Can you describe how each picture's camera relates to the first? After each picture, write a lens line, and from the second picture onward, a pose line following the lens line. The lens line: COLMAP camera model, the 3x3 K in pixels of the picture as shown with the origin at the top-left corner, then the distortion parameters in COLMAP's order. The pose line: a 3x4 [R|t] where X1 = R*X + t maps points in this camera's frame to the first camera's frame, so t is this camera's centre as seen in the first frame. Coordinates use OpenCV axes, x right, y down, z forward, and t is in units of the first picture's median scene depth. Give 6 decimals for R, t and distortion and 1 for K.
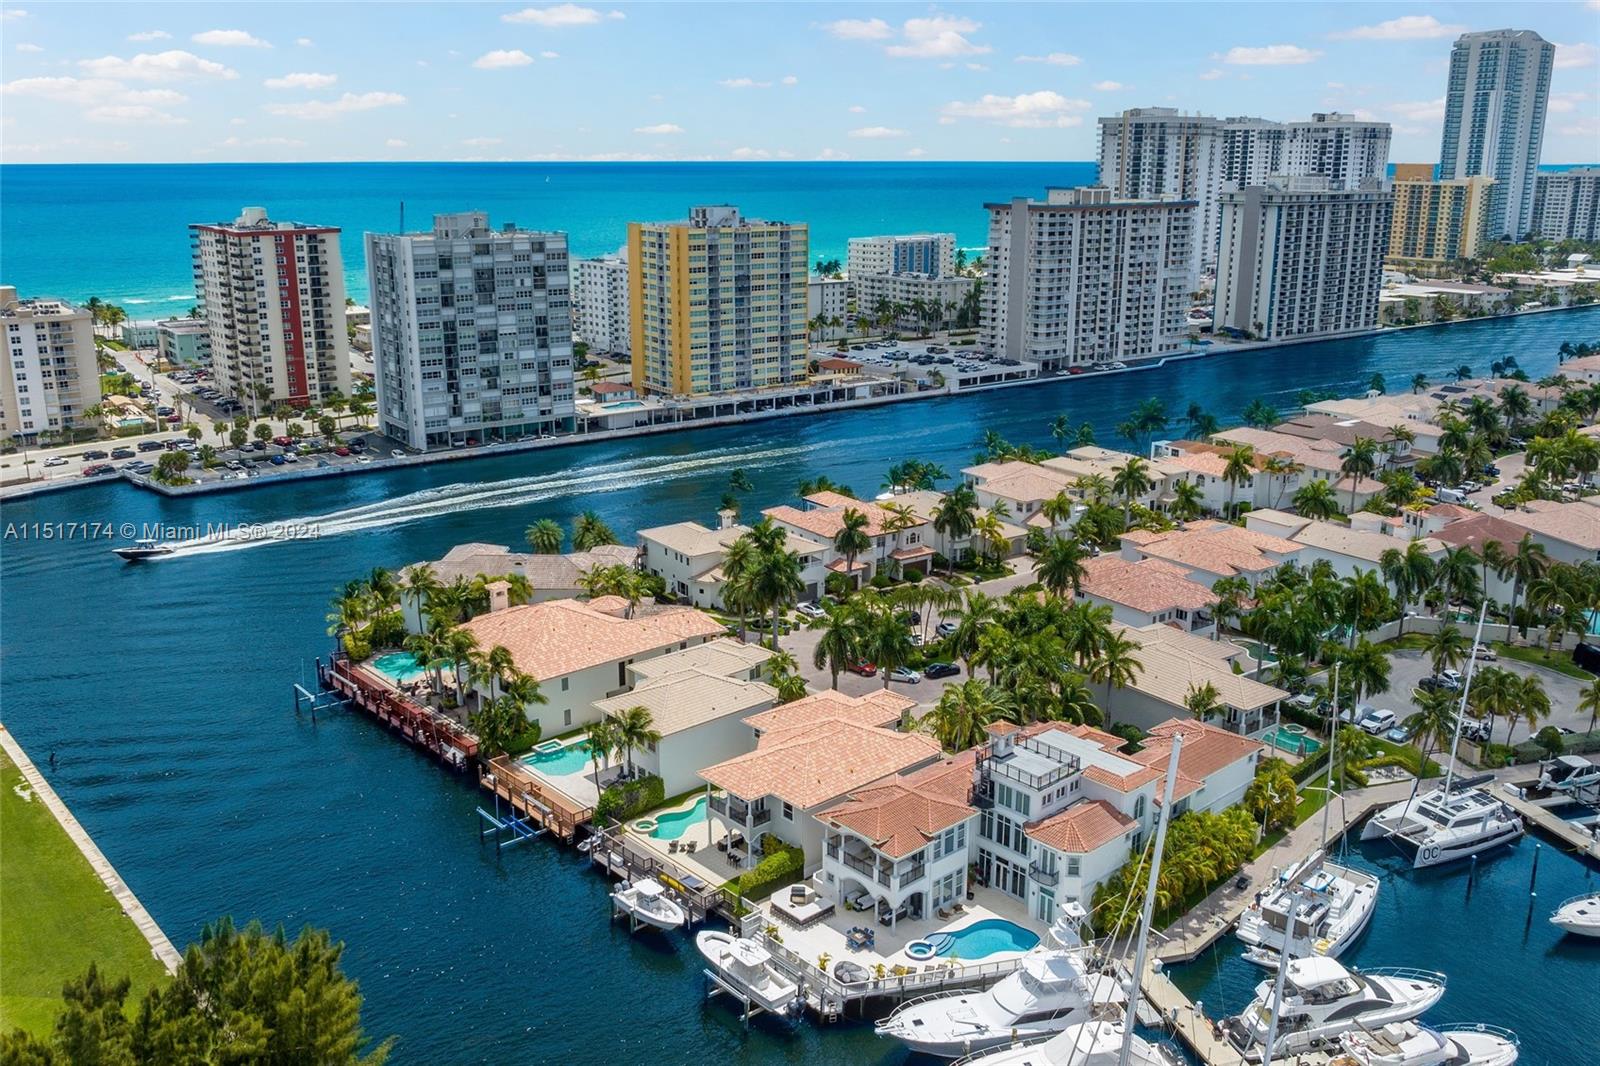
lens RADIAL K [[1389.8, 0, 800.1], [0, 1389.8, 532.9], [0, 0, 1]] dist [-0.000071, -0.040598]
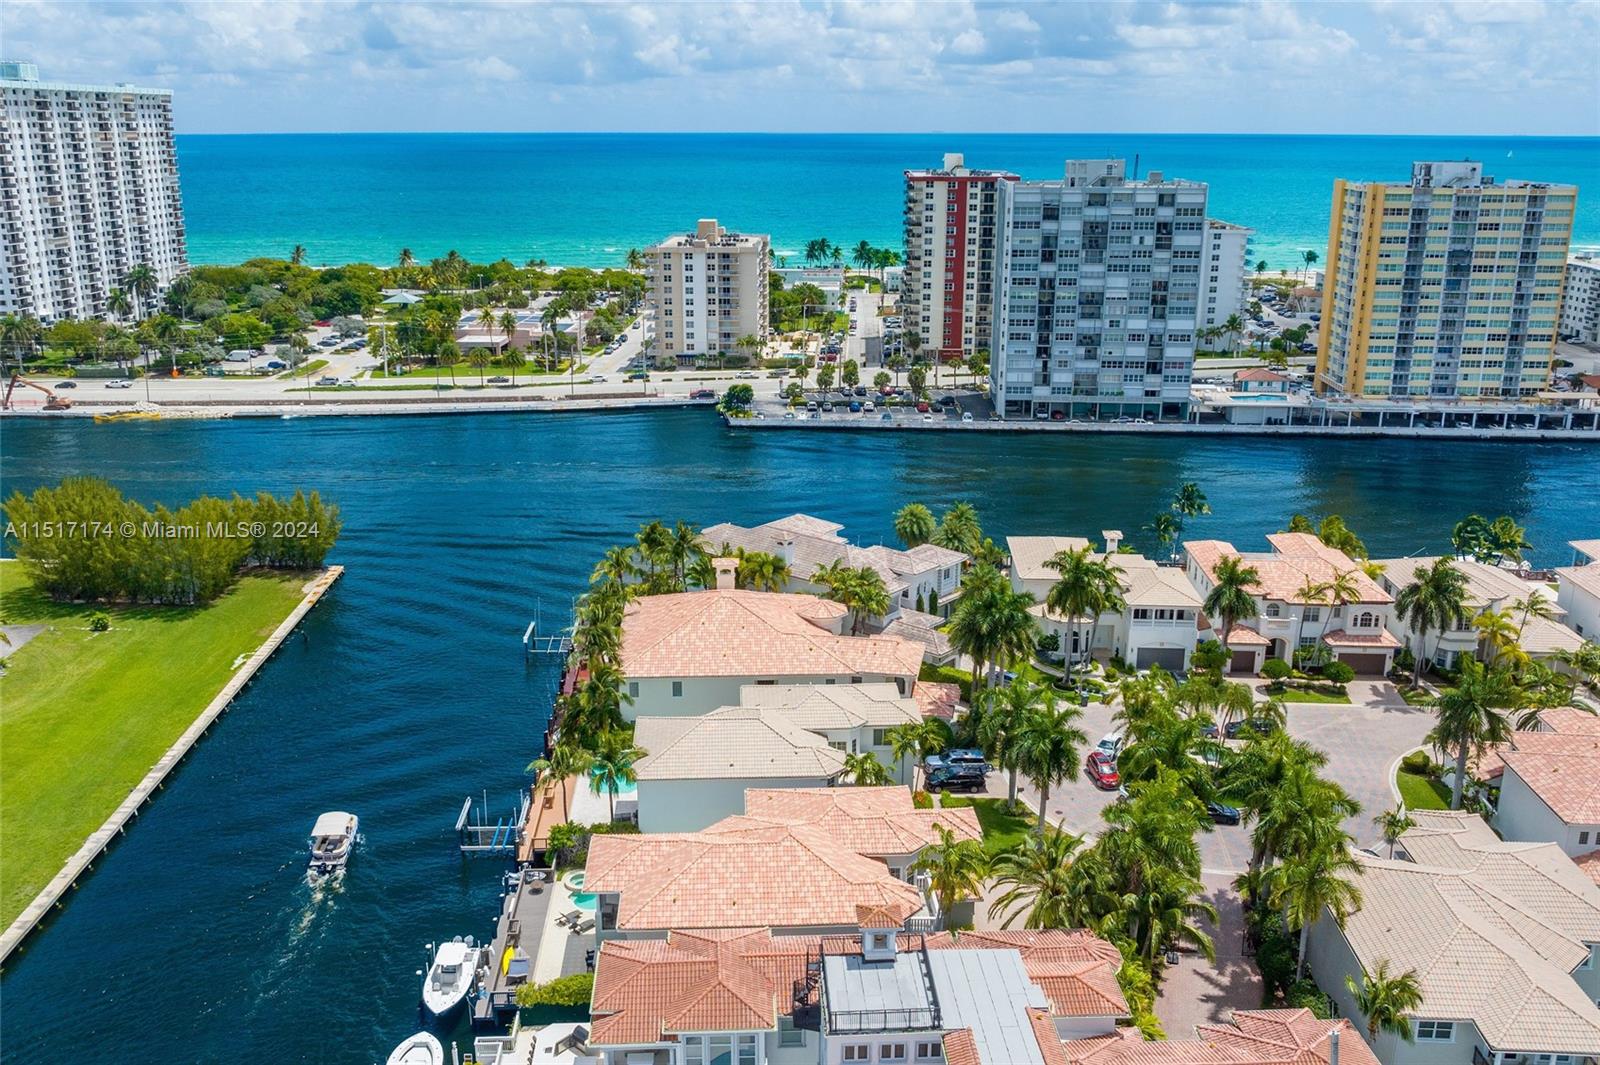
lens RADIAL K [[1389.8, 0, 800.5], [0, 1389.8, 533.9], [0, 0, 1]] dist [-0.000071, -0.040598]
pose [[0.770145, 0.179673, -0.612041, 0.191524], [-0.169247, 0.982677, 0.075510, -0.029232], [0.615006, 0.045433, 0.787213, 0.191484]]
